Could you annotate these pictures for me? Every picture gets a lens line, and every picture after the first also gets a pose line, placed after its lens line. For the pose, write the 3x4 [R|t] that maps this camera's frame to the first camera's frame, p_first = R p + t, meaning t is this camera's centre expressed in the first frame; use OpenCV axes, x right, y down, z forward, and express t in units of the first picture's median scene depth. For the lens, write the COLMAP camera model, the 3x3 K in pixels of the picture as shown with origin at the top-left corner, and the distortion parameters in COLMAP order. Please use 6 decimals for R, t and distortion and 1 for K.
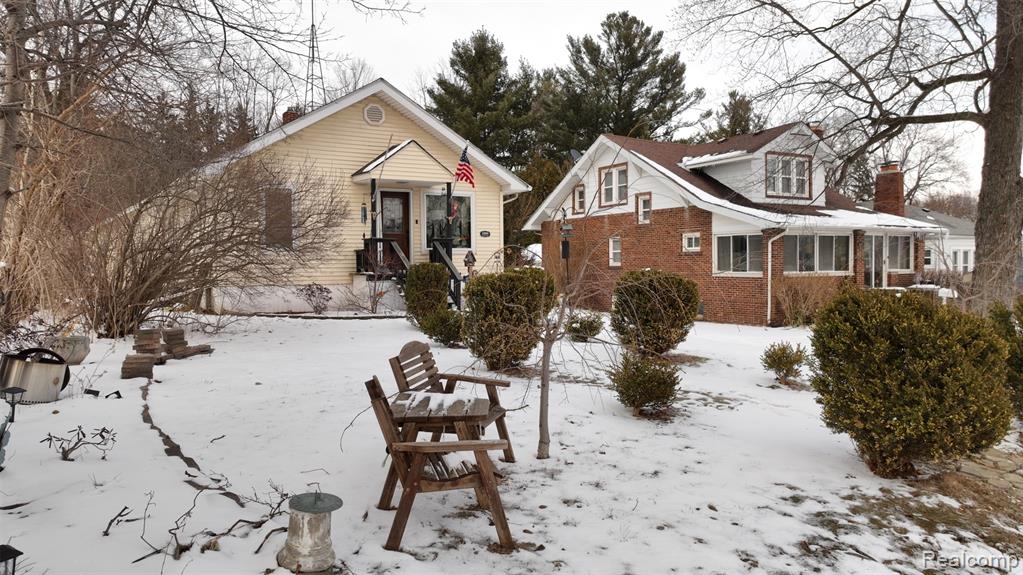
lens RADIAL K [[711.3, 0, 511.5], [0, 711.3, 287.5], [0, 0, 1]] dist [-0.001634, 0.002439]
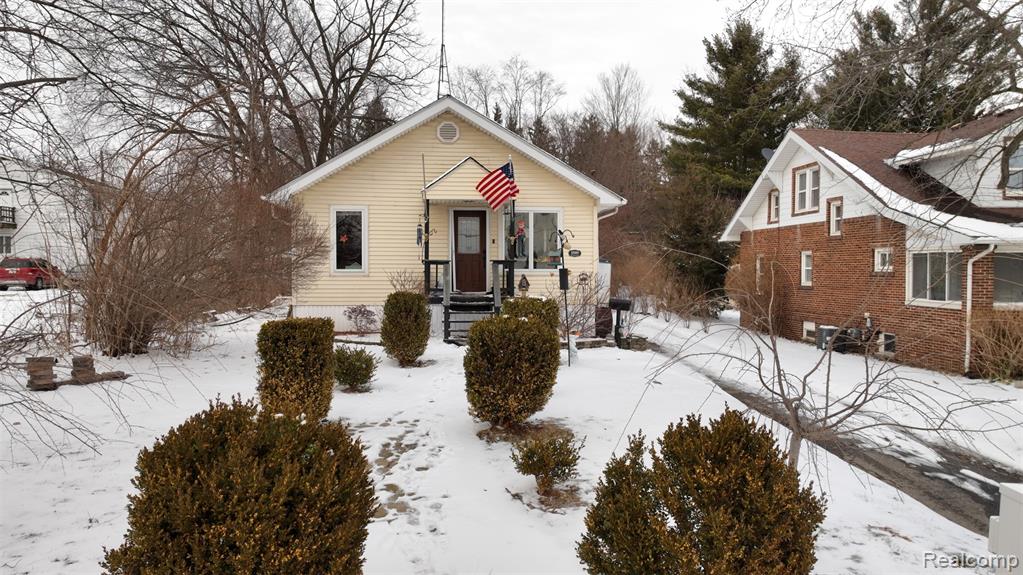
lens RADIAL K [[711.3, 0, 511.5], [0, 711.3, 287.5], [0, 0, 1]] dist [-0.001634, 0.002439]
pose [[0.903717, 0.021935, -0.427567, 0.211934], [-0.023914, 0.999714, 0.000742, -0.023102], [0.427461, 0.009554, 0.903983, 0.110281]]
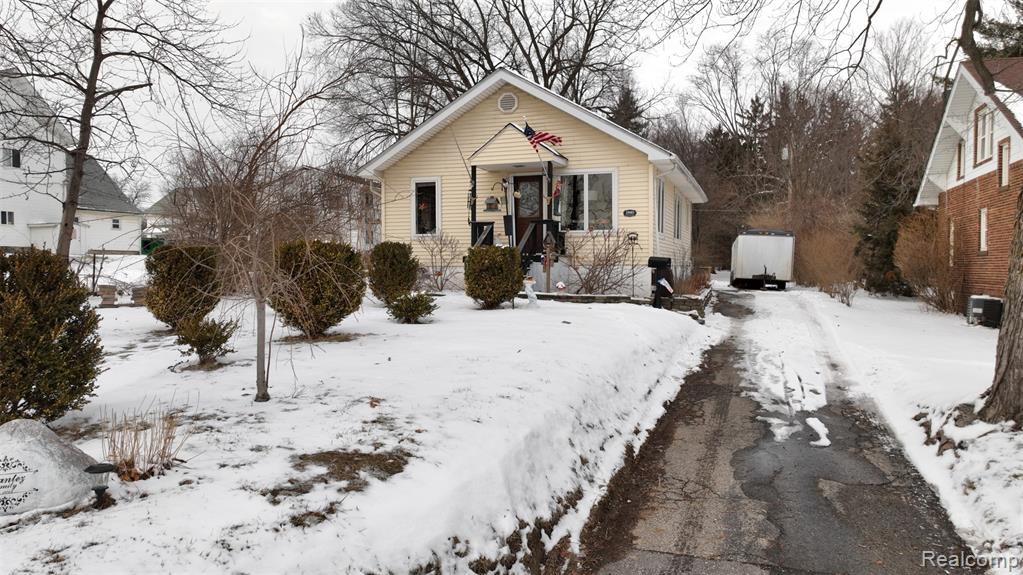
lens RADIAL K [[711.3, 0, 511.5], [0, 711.3, 287.5], [0, 0, 1]] dist [-0.001634, 0.002439]
pose [[0.643112, 0.029441, -0.765206, 0.422709], [-0.025243, 0.999533, 0.017242, 0.005203], [0.765356, 0.008228, 0.643555, 0.234588]]
